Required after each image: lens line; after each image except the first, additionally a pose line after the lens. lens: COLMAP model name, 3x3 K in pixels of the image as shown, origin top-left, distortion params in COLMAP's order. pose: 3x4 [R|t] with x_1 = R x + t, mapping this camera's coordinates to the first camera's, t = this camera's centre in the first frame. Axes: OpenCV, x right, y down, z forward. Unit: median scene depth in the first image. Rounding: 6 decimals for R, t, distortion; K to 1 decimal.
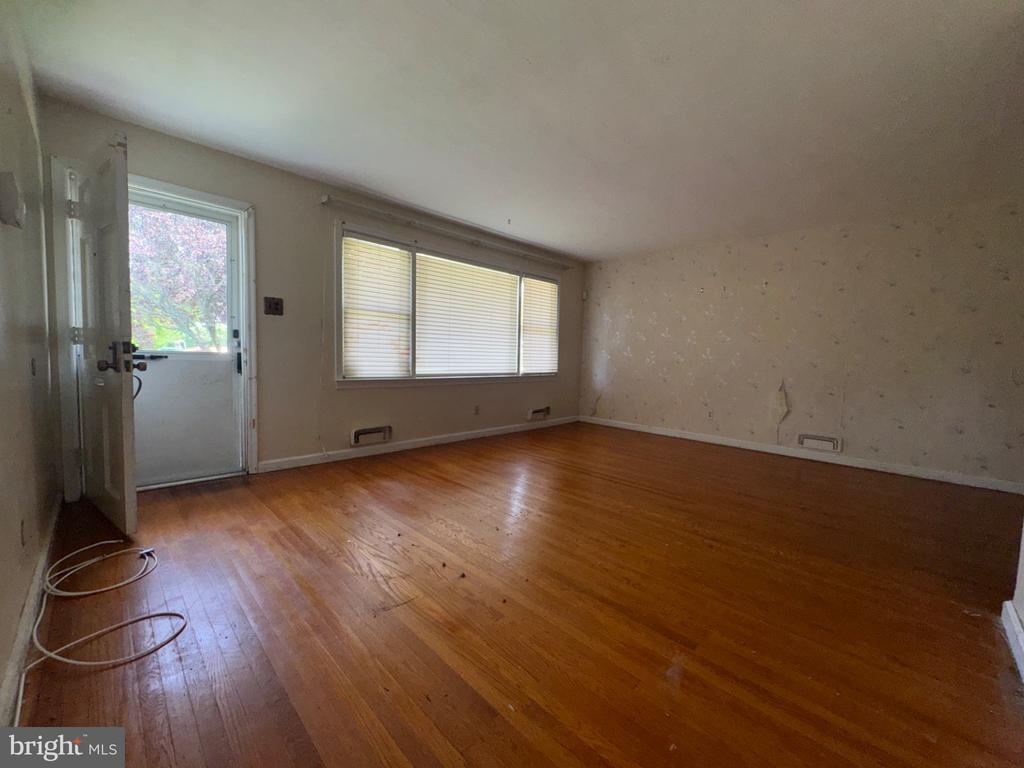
lens RADIAL K [[409.6, 0, 512.0], [0, 409.6, 384.0], [0, 0, 1]] dist [-0.000372, 0.000073]
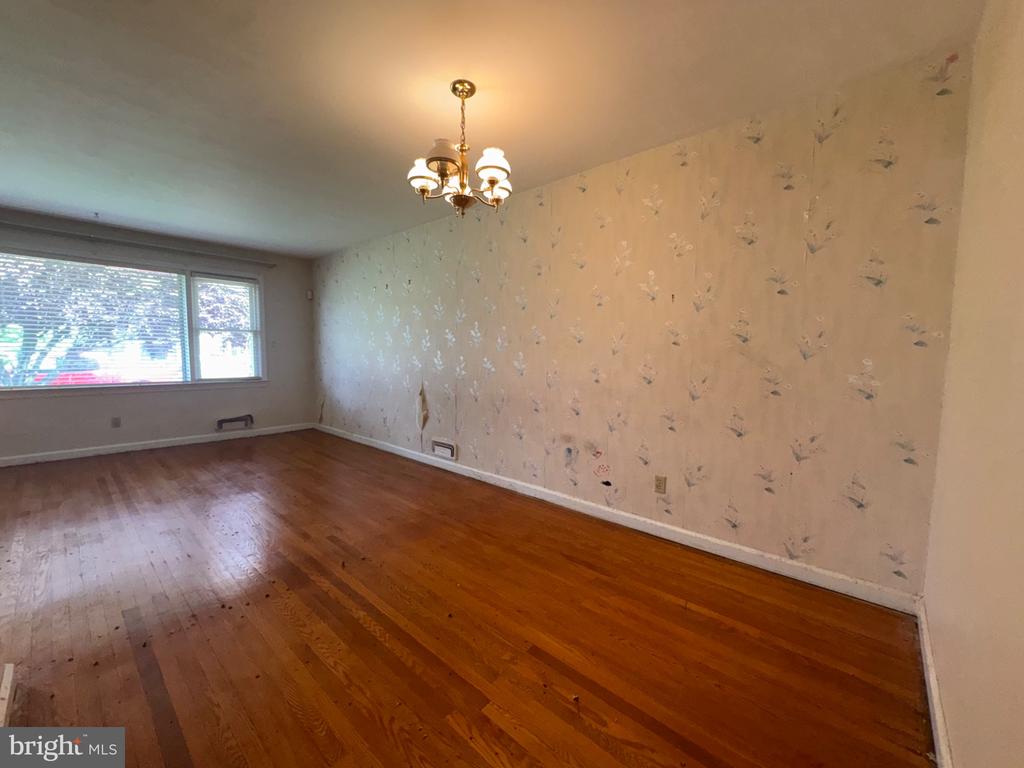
lens RADIAL K [[409.6, 0, 512.0], [0, 409.6, 384.0], [0, 0, 1]] dist [-0.000372, 0.000073]
pose [[0.998471, -0.022972, 0.050278, 0.785736], [0.022538, 0.999704, 0.009196, -0.012608], [-0.050474, -0.008049, 0.998693, 0.045758]]
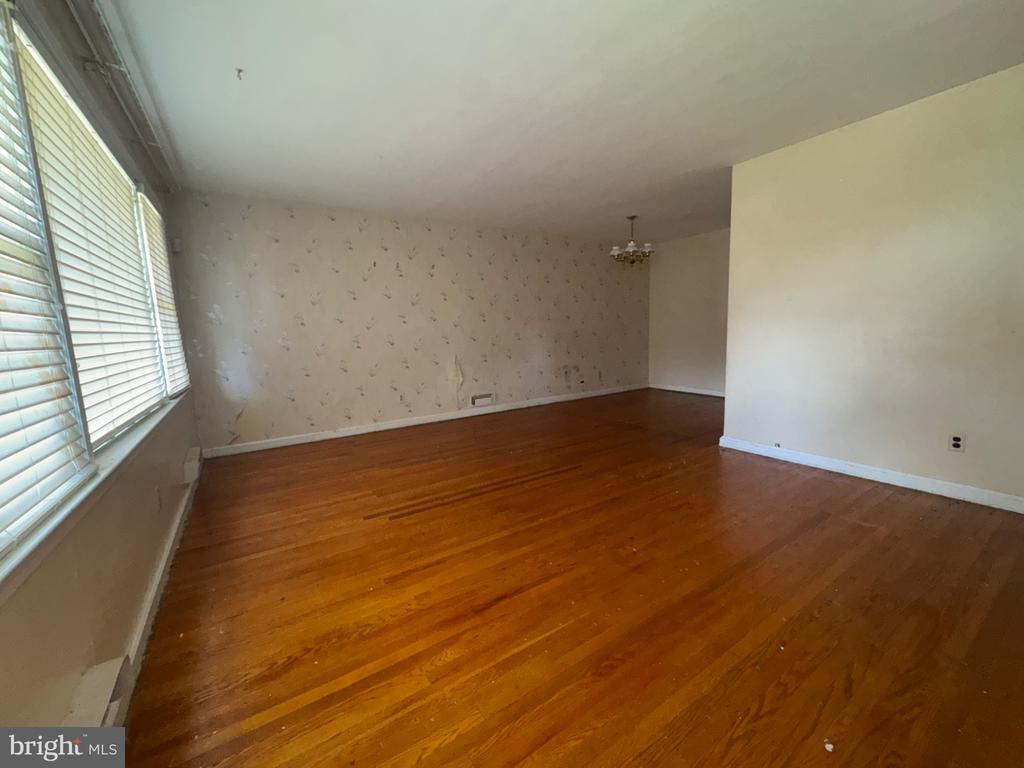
lens RADIAL K [[409.6, 0, 512.0], [0, 409.6, 384.0], [0, 0, 1]] dist [-0.000372, 0.000073]
pose [[0.212375, -0.168519, 0.962548, -0.405797], [0.111570, 0.982758, 0.147441, -0.075433], [-0.970798, 0.076079, 0.227515, 0.566805]]
